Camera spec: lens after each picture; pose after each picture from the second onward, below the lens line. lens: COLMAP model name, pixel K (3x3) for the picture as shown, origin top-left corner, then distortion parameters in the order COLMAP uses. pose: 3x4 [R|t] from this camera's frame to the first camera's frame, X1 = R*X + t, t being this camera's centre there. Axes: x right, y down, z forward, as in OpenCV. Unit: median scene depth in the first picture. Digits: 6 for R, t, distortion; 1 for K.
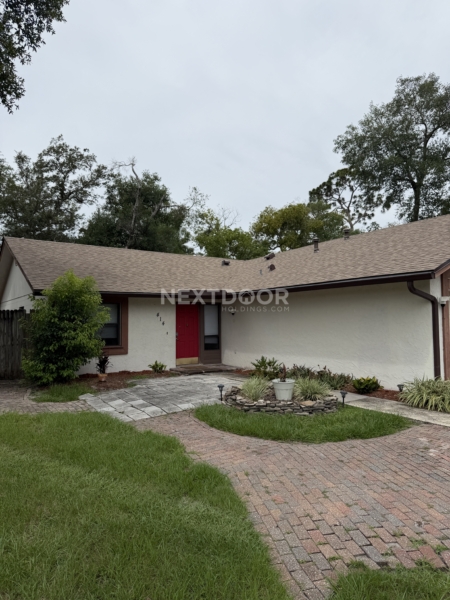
lens RADIAL K [[424.8, 0, 225.0], [0, 424.8, 300.0], [0, 0, 1]] dist [0.152020, -0.318583]
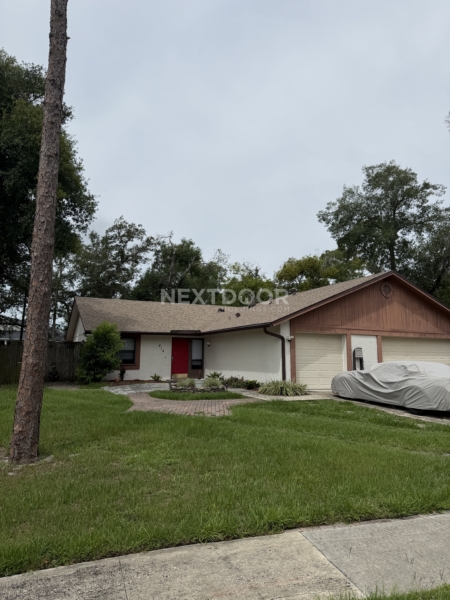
lens RADIAL K [[424.8, 0, 225.0], [0, 424.8, 300.0], [0, 0, 1]] dist [0.152020, -0.318583]
pose [[0.985549, -0.007158, -0.169239, 0.178202], [-0.006949, 0.996557, -0.082618, -0.002602], [0.169247, 0.082600, 0.982106, -0.274991]]
